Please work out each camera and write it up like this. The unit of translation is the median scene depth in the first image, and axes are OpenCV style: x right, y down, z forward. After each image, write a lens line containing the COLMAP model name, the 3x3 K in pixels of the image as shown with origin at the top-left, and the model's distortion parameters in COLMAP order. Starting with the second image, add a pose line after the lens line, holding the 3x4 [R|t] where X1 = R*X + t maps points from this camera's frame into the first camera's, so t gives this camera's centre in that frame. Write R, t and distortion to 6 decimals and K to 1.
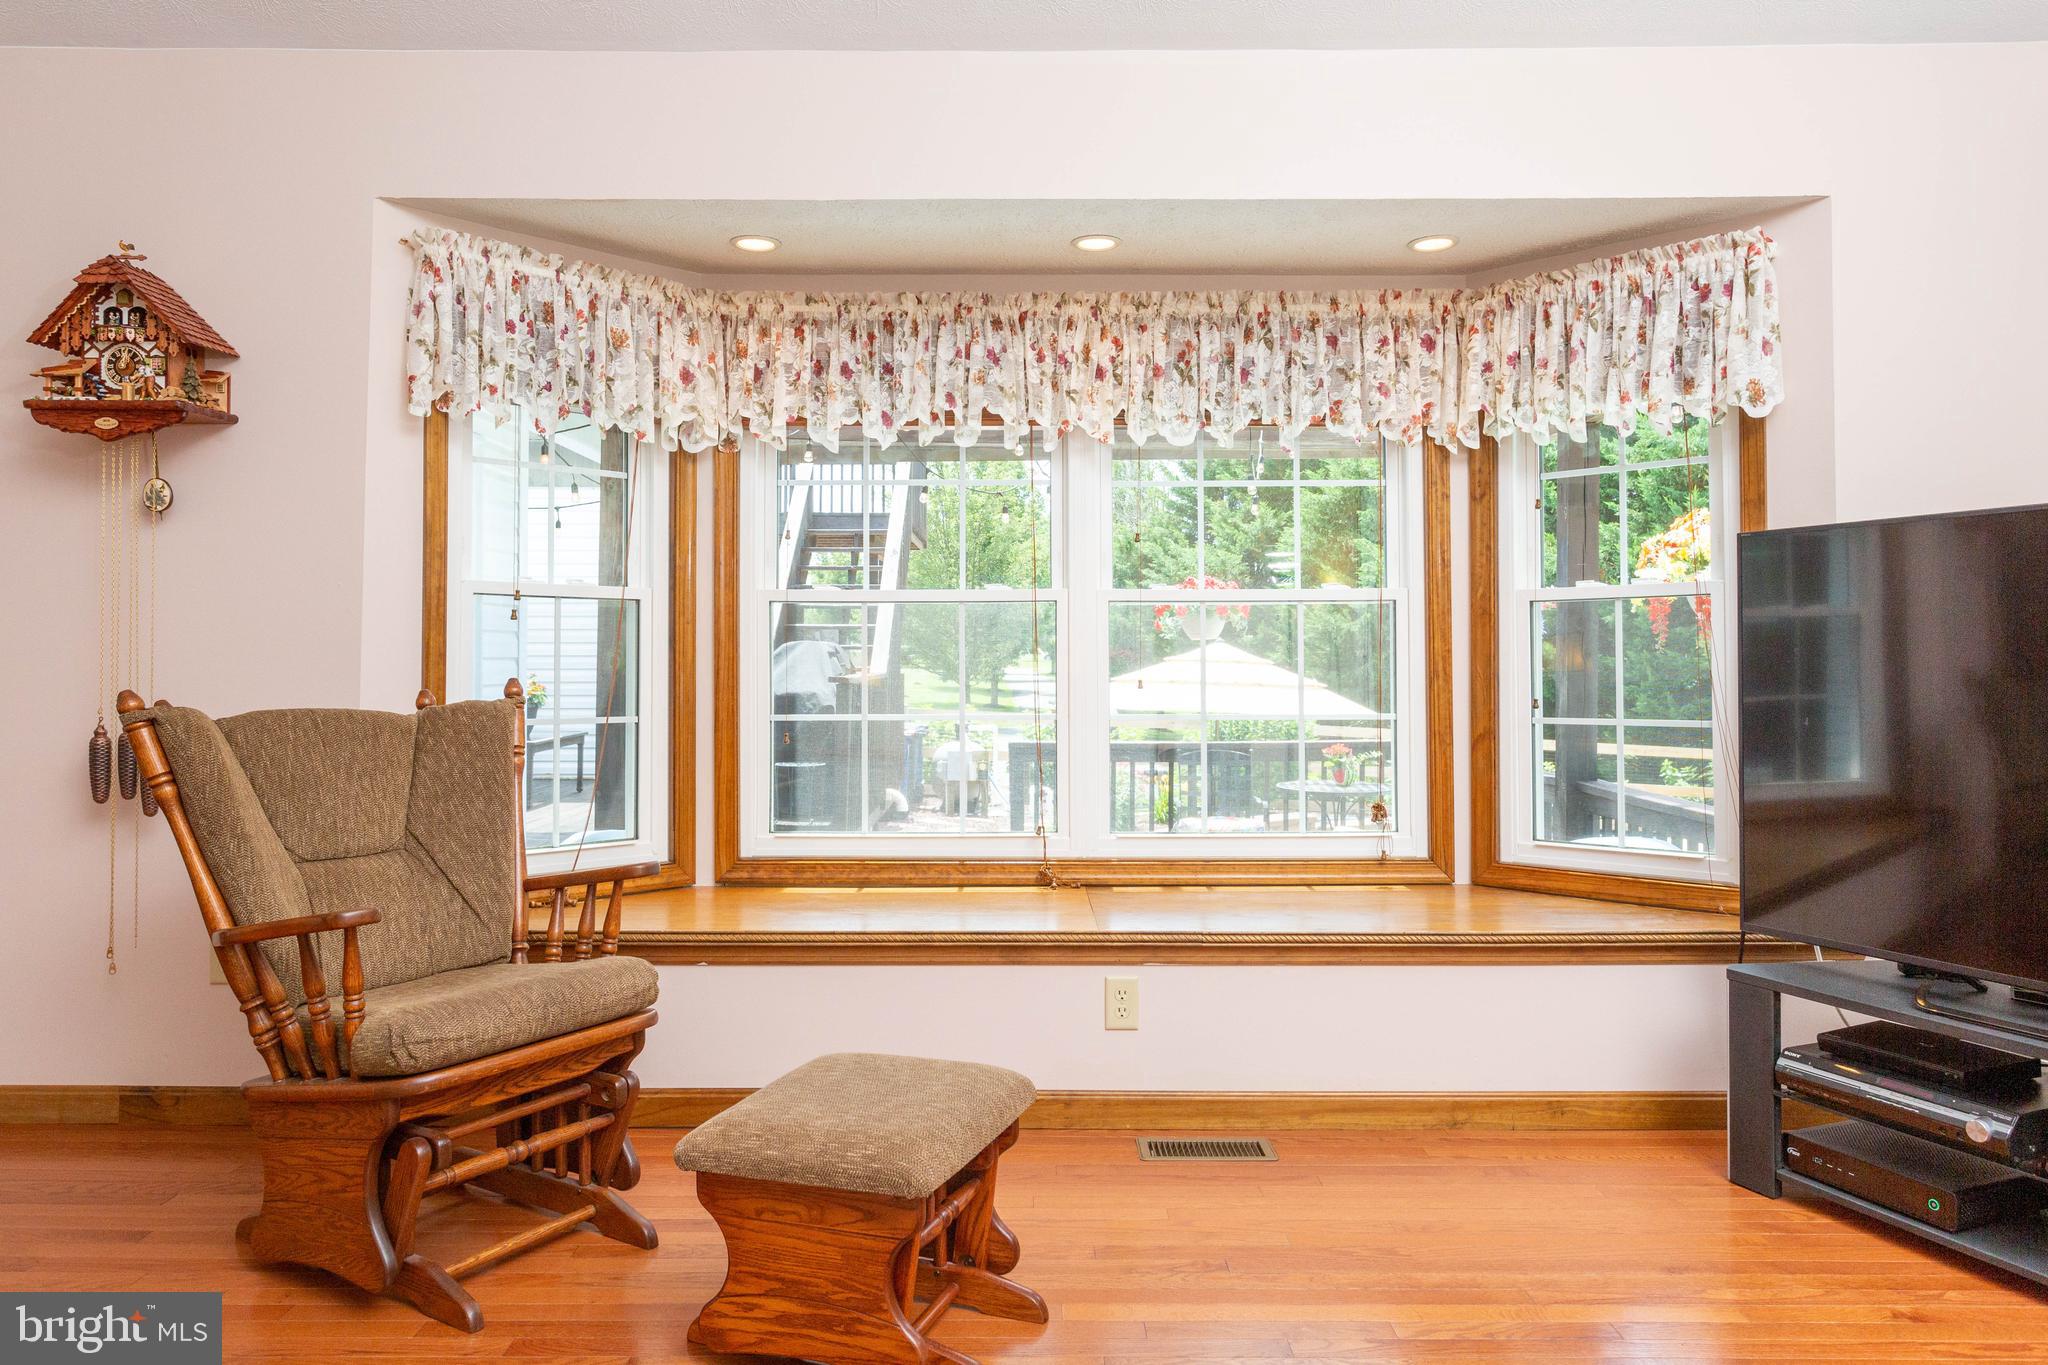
lens RADIAL K [[1367.2, 0, 1000.9], [0, 1367.2, 650.3], [0, 0, 1]] dist [-0.007710, 0.008729]
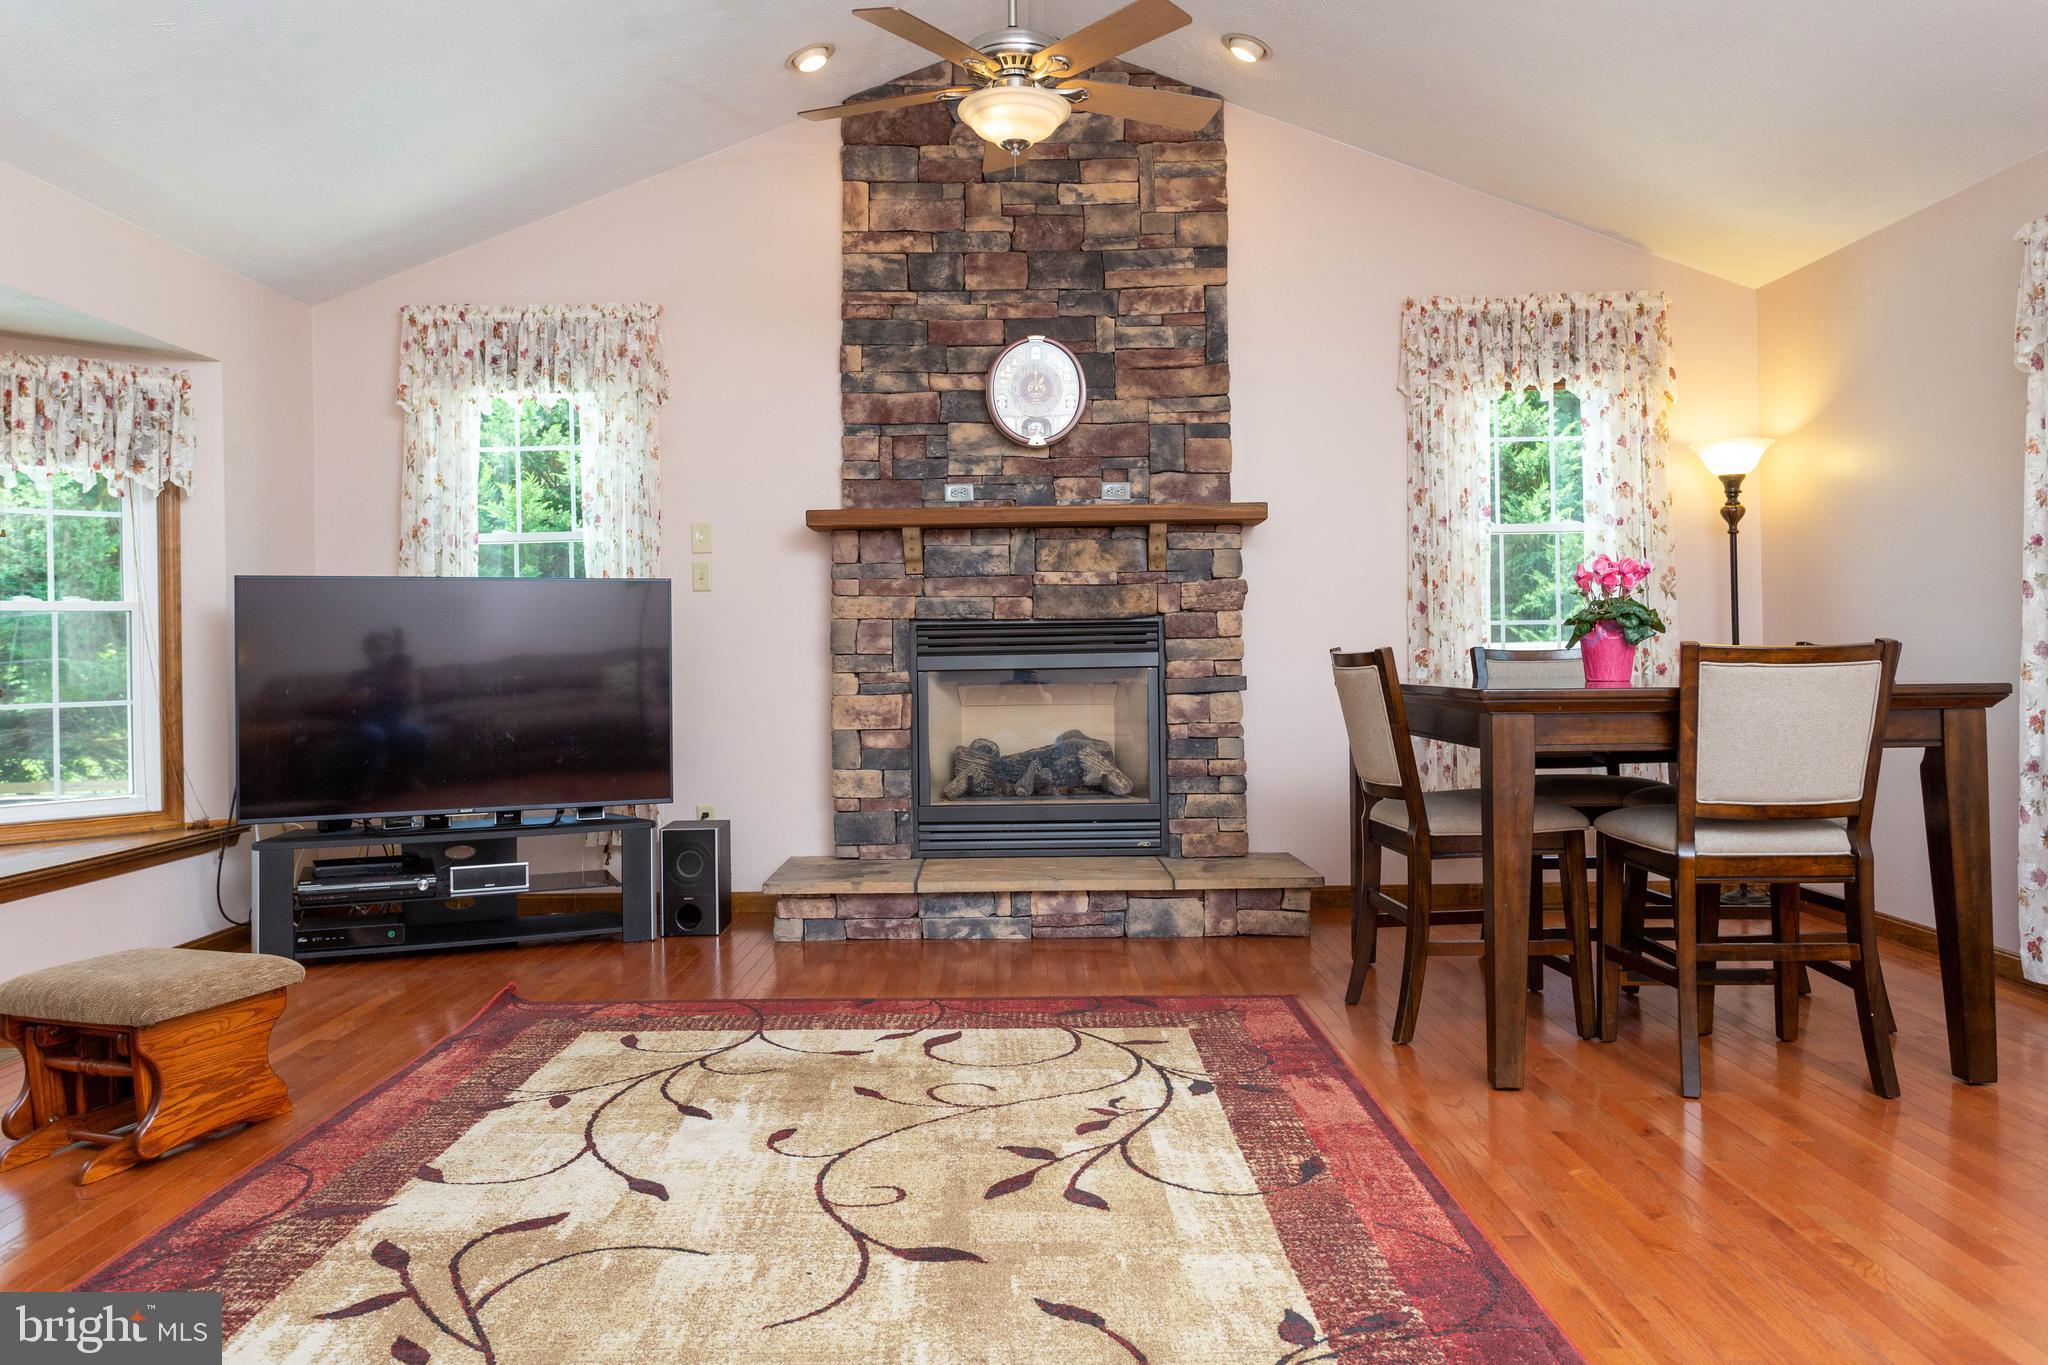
lens RADIAL K [[1477.1, 0, 1000.8], [0, 1477.1, 640.2], [0, 0, 1]] dist [-0.006870, 0.014019]
pose [[0.003482, 0.010394, 0.999940, -0.951809], [0.007885, 0.999915, -0.010421, 0.011699], [-0.999963, 0.007921, 0.003399, 0.084228]]
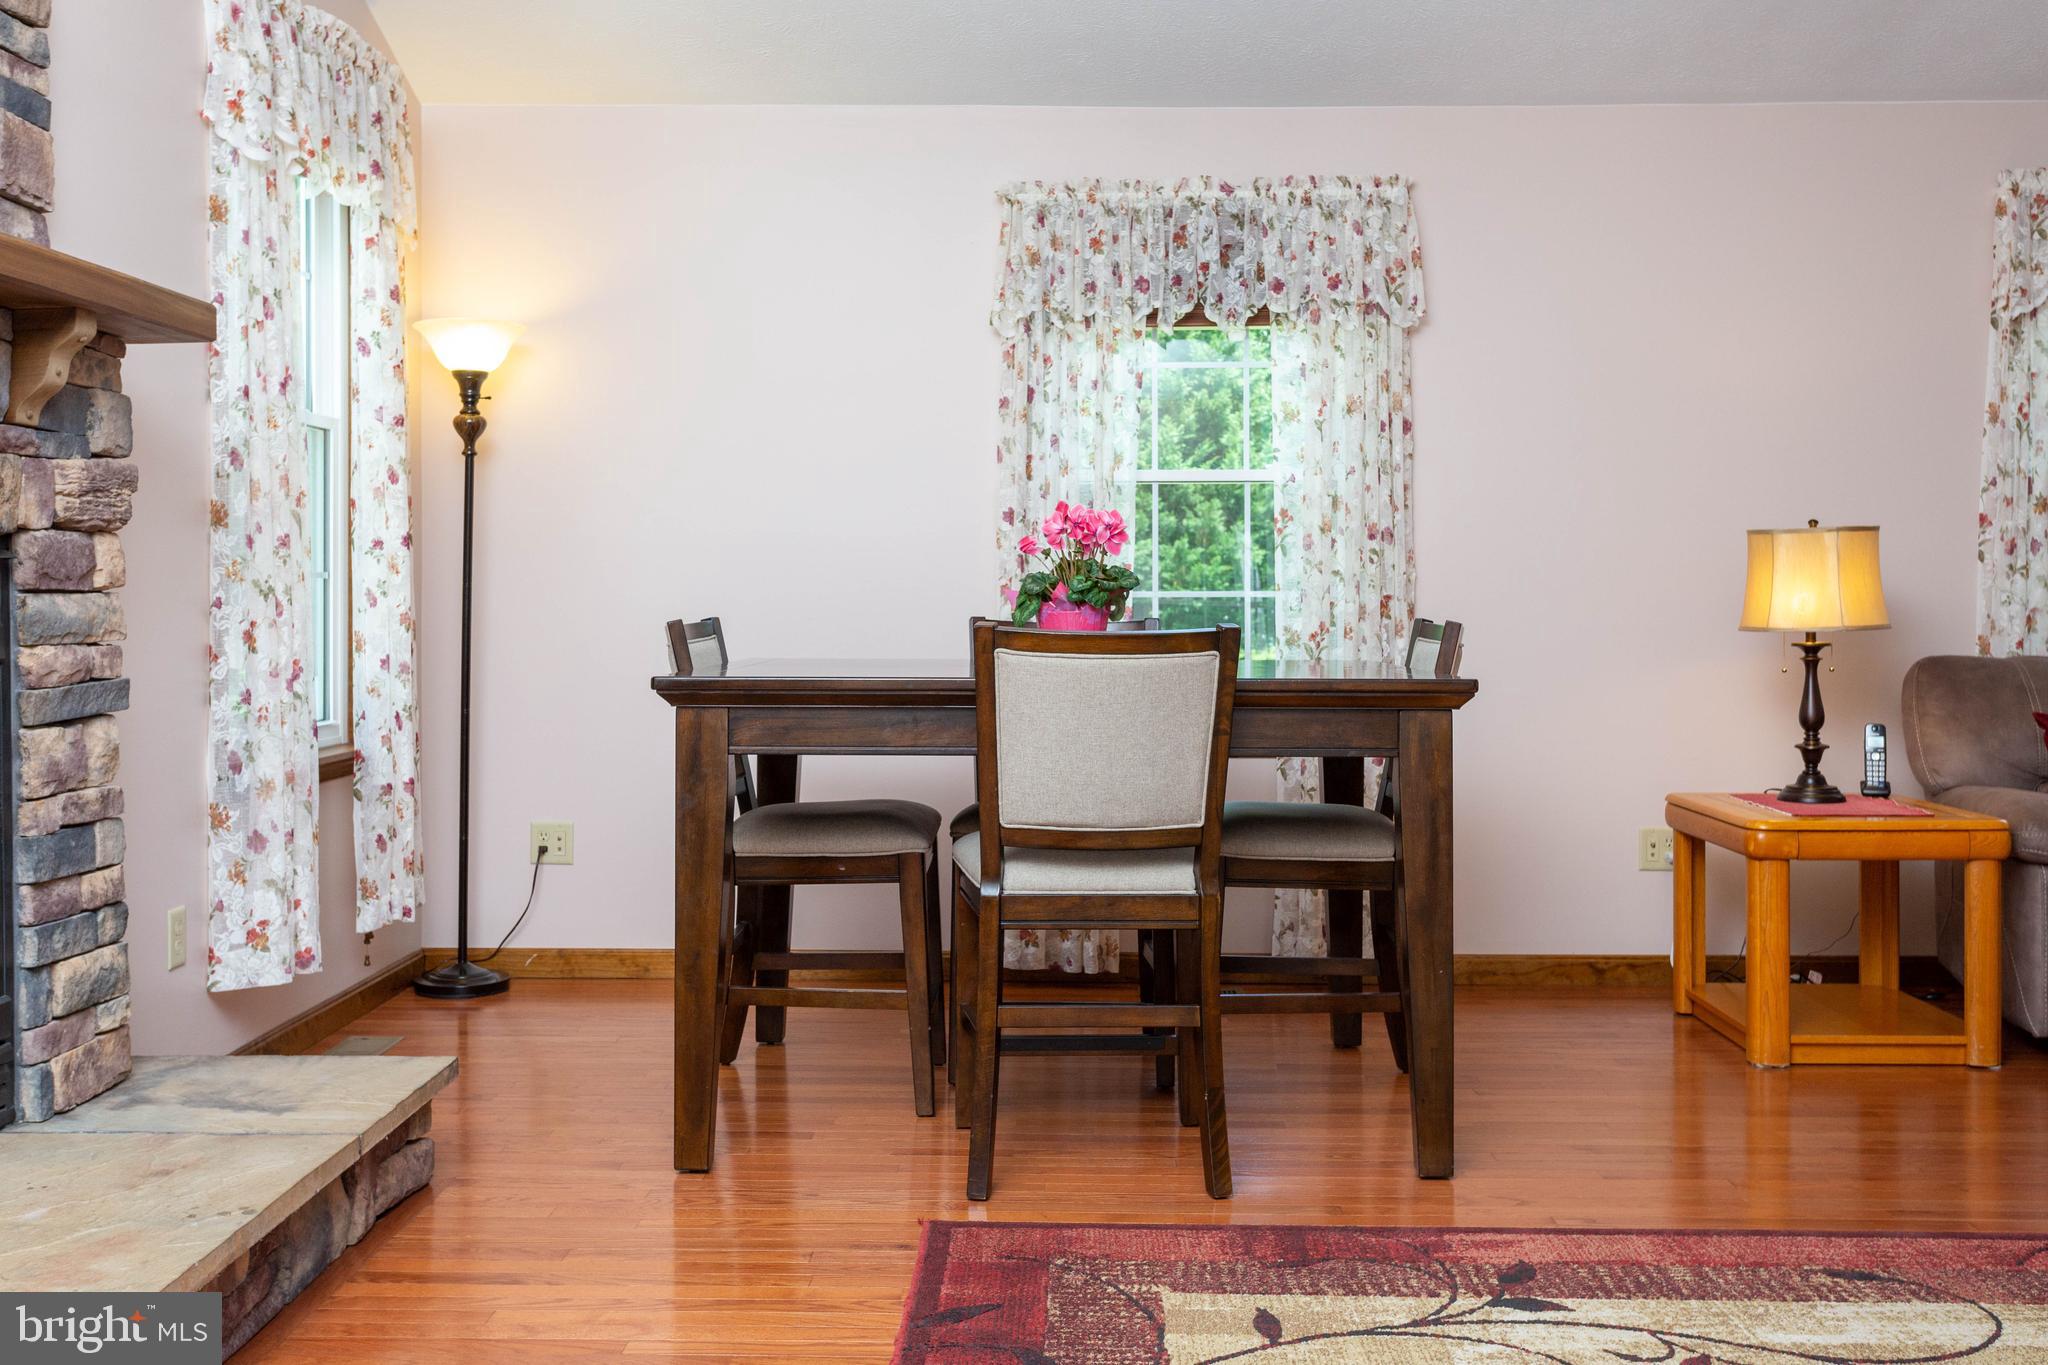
lens RADIAL K [[2015.2, 0, 1020.9], [0, 2015.2, 625.0], [0, 0, 1]] dist [0.015205, 0.000000]
pose [[-0.999948, -0.004104, 0.009377, 0.206890], [-0.004028, 0.999959, 0.008084, 0.000210], [-0.009409, 0.008046, -0.999923, 0.809874]]
